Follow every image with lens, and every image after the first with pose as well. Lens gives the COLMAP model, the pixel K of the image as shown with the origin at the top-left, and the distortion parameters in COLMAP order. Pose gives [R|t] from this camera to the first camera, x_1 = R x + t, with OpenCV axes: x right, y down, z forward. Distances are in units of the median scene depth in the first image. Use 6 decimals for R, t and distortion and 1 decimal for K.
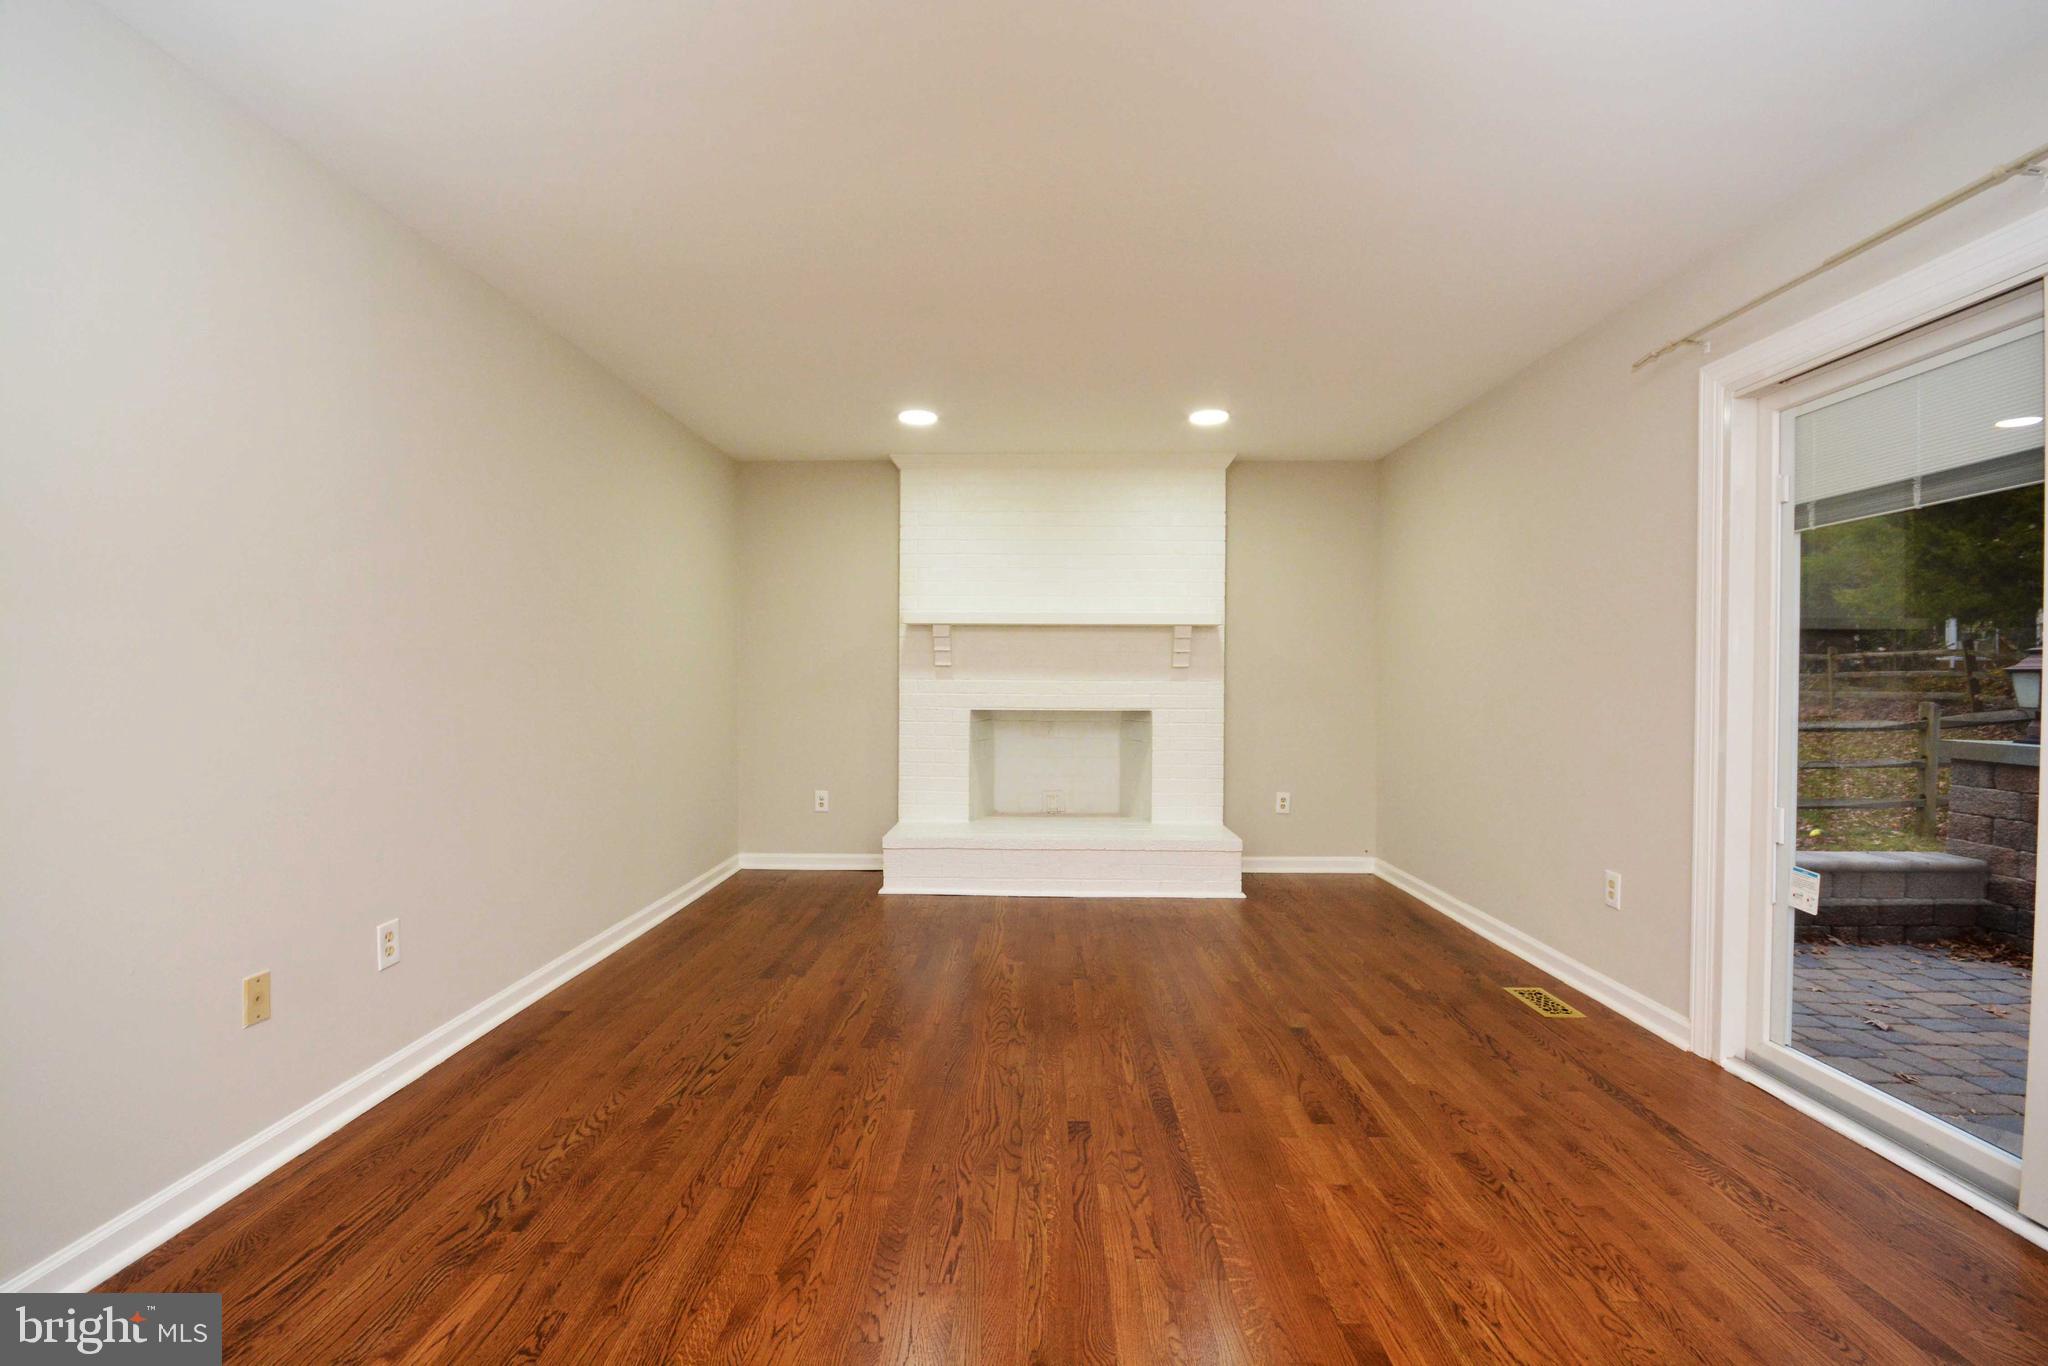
lens RADIAL K [[907.1, 0, 1033.3], [0, 907.1, 693.6], [0, 0, 1]] dist [-0.005190, -0.000550]
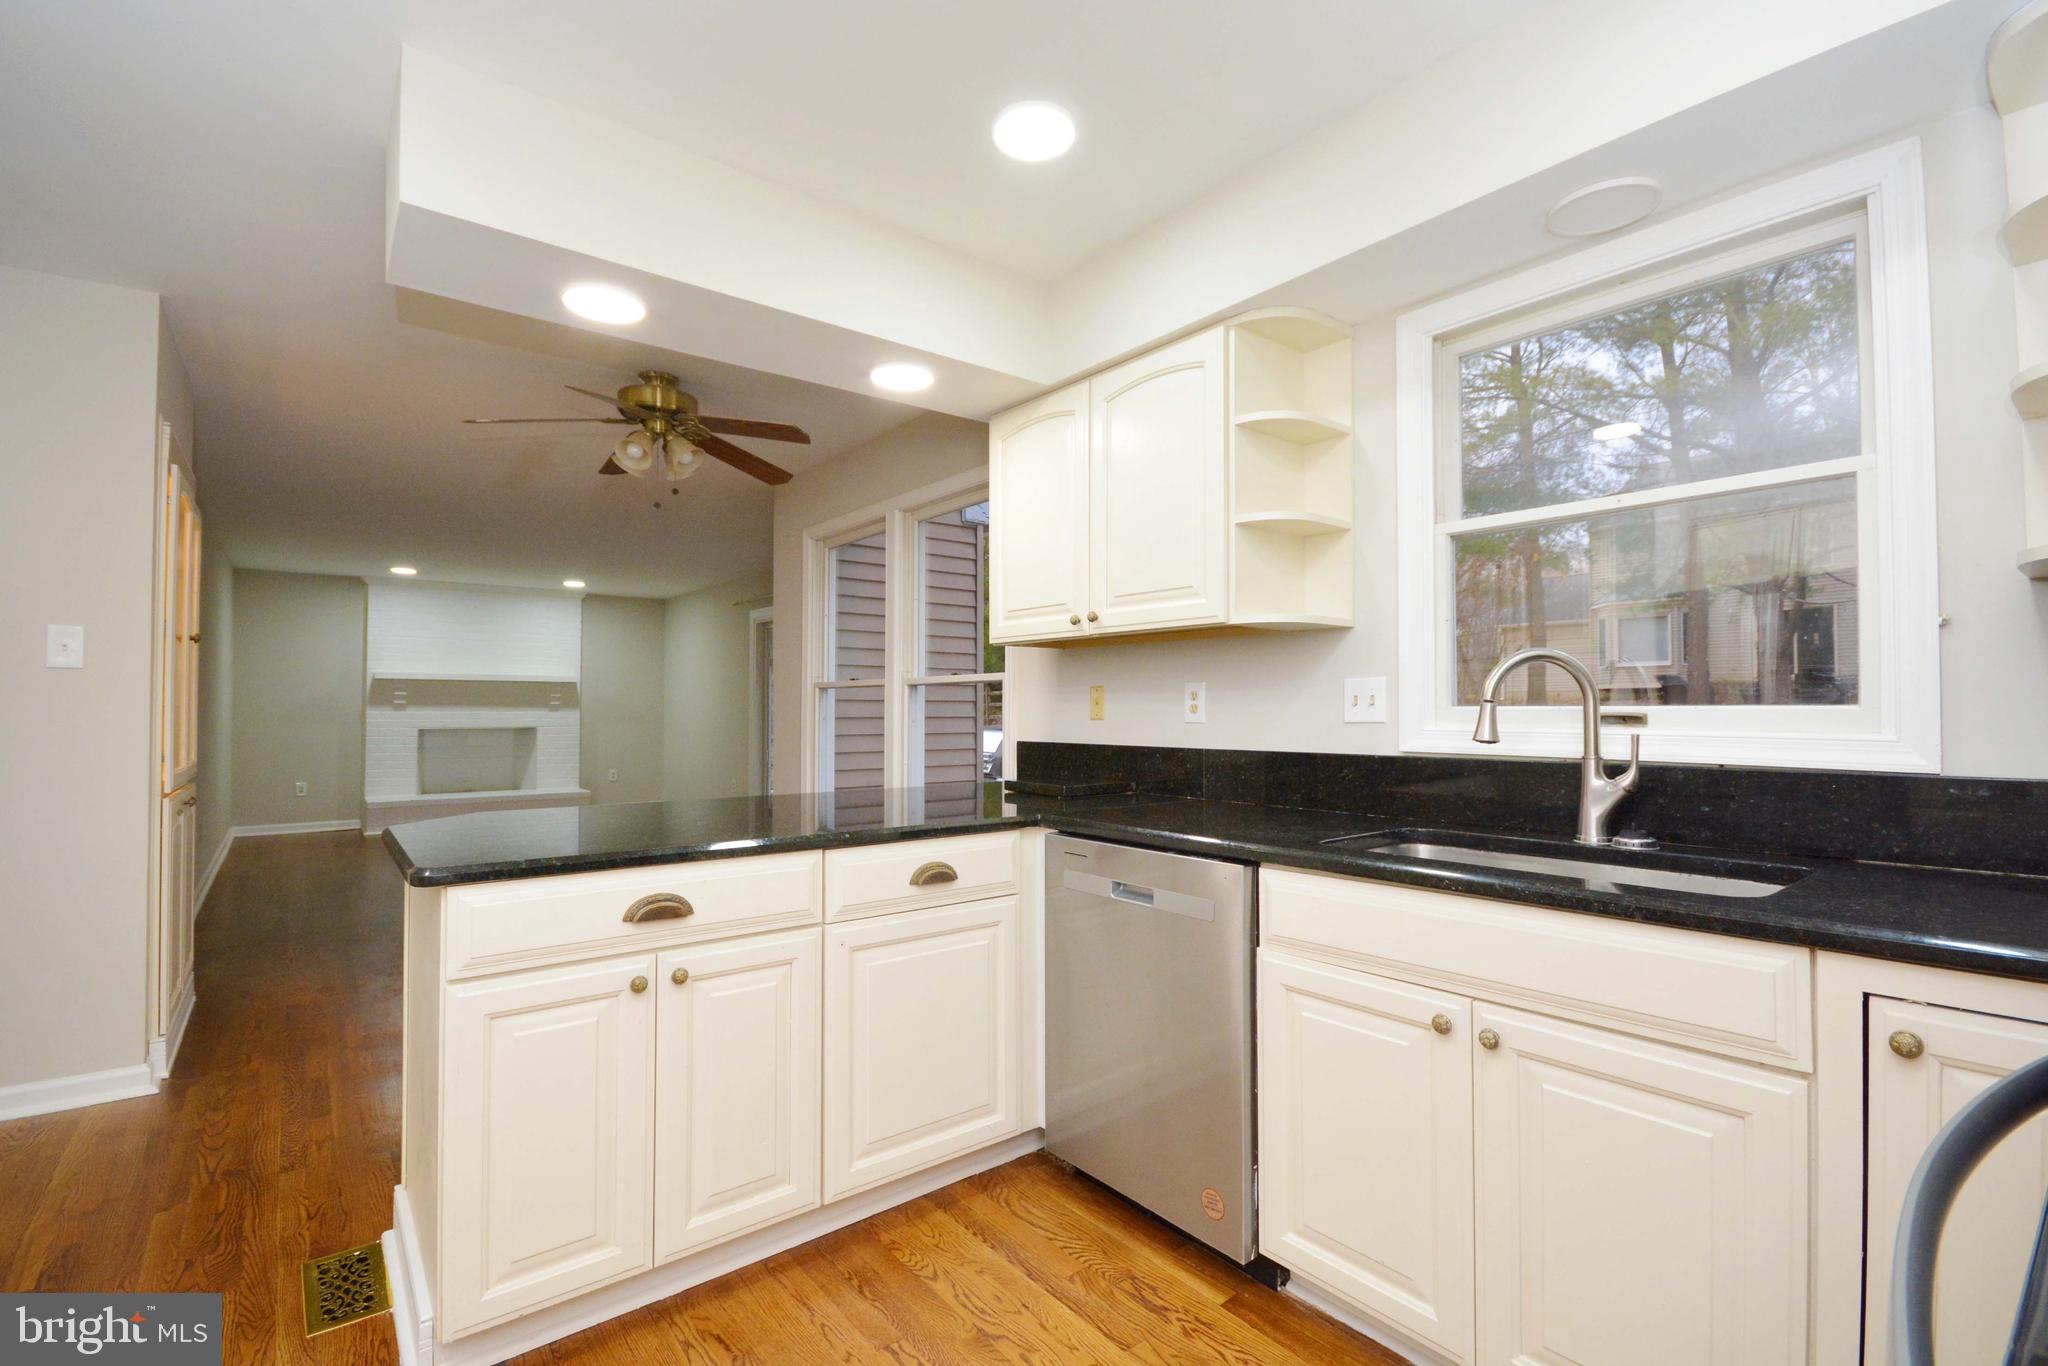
lens RADIAL K [[907.1, 0, 1033.3], [0, 907.1, 693.6], [0, 0, 1]] dist [-0.005190, -0.000550]
pose [[0.773227, 0.010505, 0.634042, -0.252927], [0.009509, 0.999558, -0.028158, 0.009875], [-0.634058, 0.027801, 0.772785, -1.043225]]
